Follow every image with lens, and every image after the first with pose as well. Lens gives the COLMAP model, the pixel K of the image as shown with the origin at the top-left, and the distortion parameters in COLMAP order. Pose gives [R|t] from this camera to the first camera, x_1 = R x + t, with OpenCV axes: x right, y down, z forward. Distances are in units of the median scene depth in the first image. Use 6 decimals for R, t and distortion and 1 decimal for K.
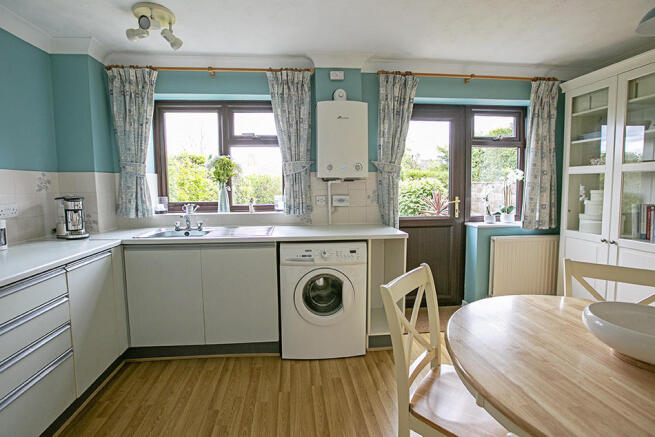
lens RADIAL K [[318.6, 0, 317.9], [0, 318.6, 196.5], [0, 0, 1]] dist [-0.017041, 0.000454]
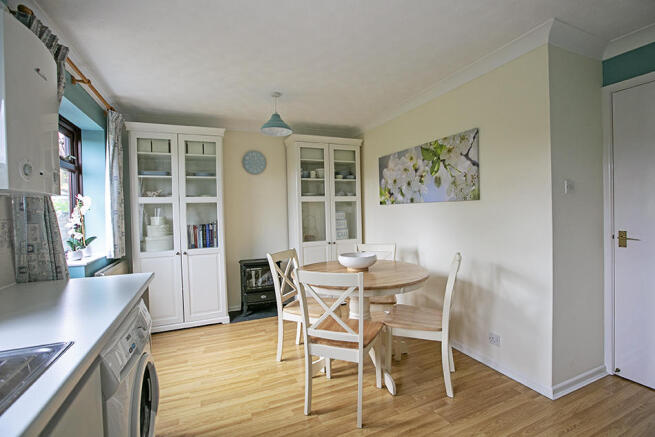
lens RADIAL K [[312.8, 0, 327.5], [0, 312.8, 218.5], [0, 0, 1]] dist [-0.001371, 0.000121]
pose [[-0.286747, -0.008364, 0.957970, -0.498326], [0.061215, 0.997758, 0.027034, -0.005191], [-0.956049, 0.066394, -0.285592, 0.678942]]
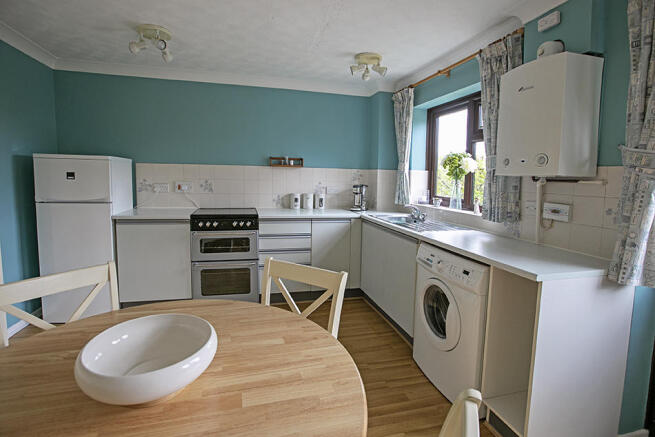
lens RADIAL K [[318.6, 0, 317.9], [0, 318.6, 196.5], [0, 0, 1]] dist [-0.017041, 0.000454]
pose [[0.163451, 0.076489, -0.983582, 0.679385], [-0.072100, 0.995250, 0.065415, -0.026547], [0.983913, 0.060225, 0.168190, 0.450459]]
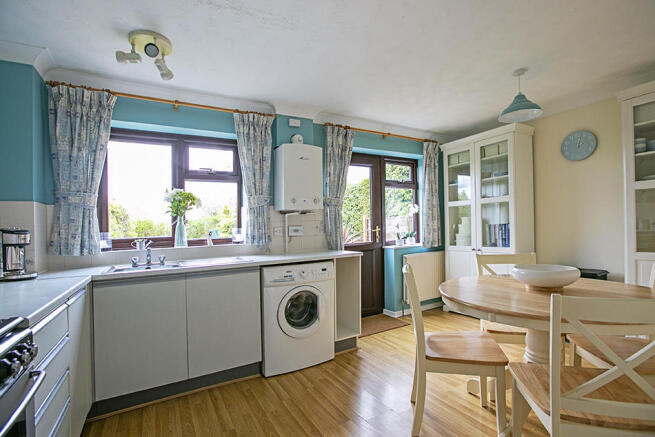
lens RADIAL K [[312.8, 0, 327.5], [0, 312.8, 218.5], [0, 0, 1]] dist [-0.001371, 0.000121]
pose [[0.909075, -0.013332, 0.416418, -0.316022], [0.045223, 0.996740, -0.066813, 0.053924], [-0.414170, 0.079570, 0.906715, -0.070068]]
